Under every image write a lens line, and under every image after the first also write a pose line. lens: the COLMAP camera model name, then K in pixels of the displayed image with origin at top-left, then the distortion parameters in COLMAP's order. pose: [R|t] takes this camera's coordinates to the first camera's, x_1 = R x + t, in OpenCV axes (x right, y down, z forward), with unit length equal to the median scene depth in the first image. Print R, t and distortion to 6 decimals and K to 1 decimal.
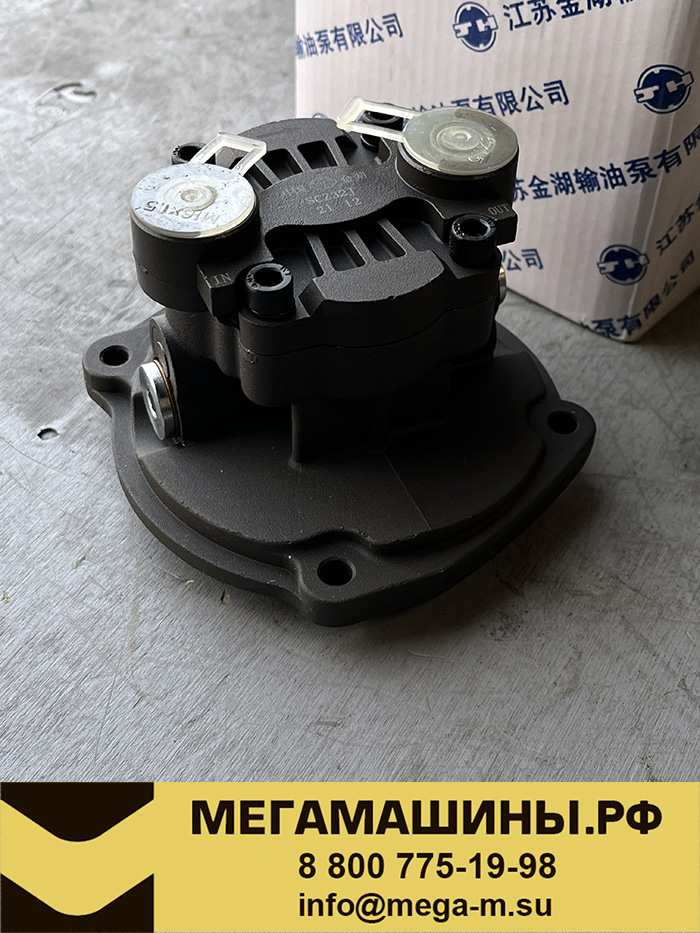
lens RADIAL K [[1319.7, 0, 350.8], [0, 1319.7, 468.9], [0, 0, 1]] dist [-0.031762, 0.000000]
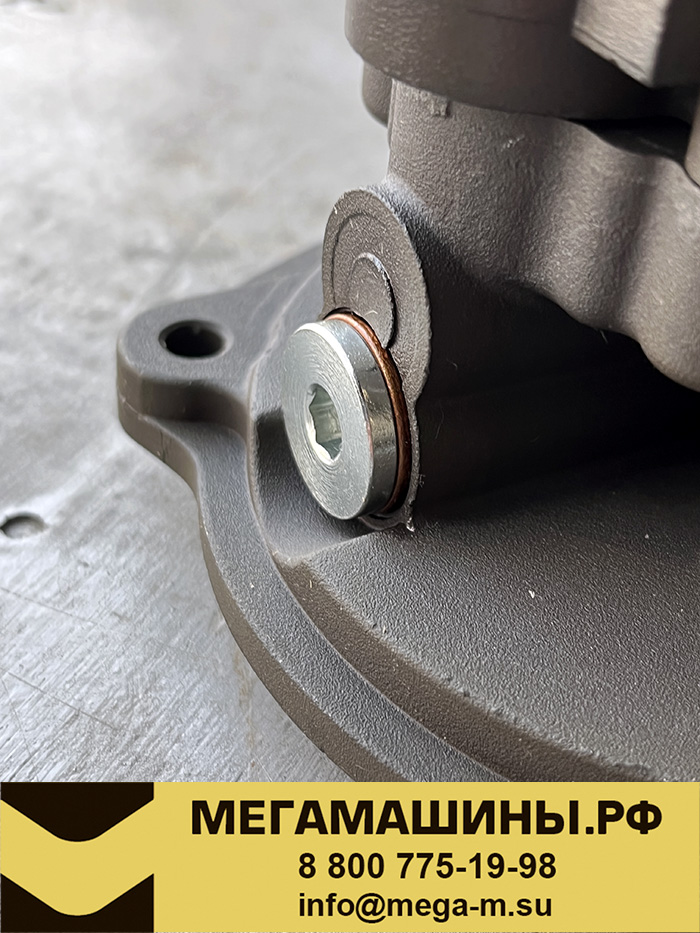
lens RADIAL K [[1319.7, 0, 352.2], [0, 1319.7, 465.4], [0, 0, 1]] dist [-0.031762, 0.000000]
pose [[0.994762, 0.008431, 0.101872, -0.167901], [0.006190, 0.989796, -0.142356, 0.016253], [-0.102032, 0.142241, 0.984559, 0.565274]]
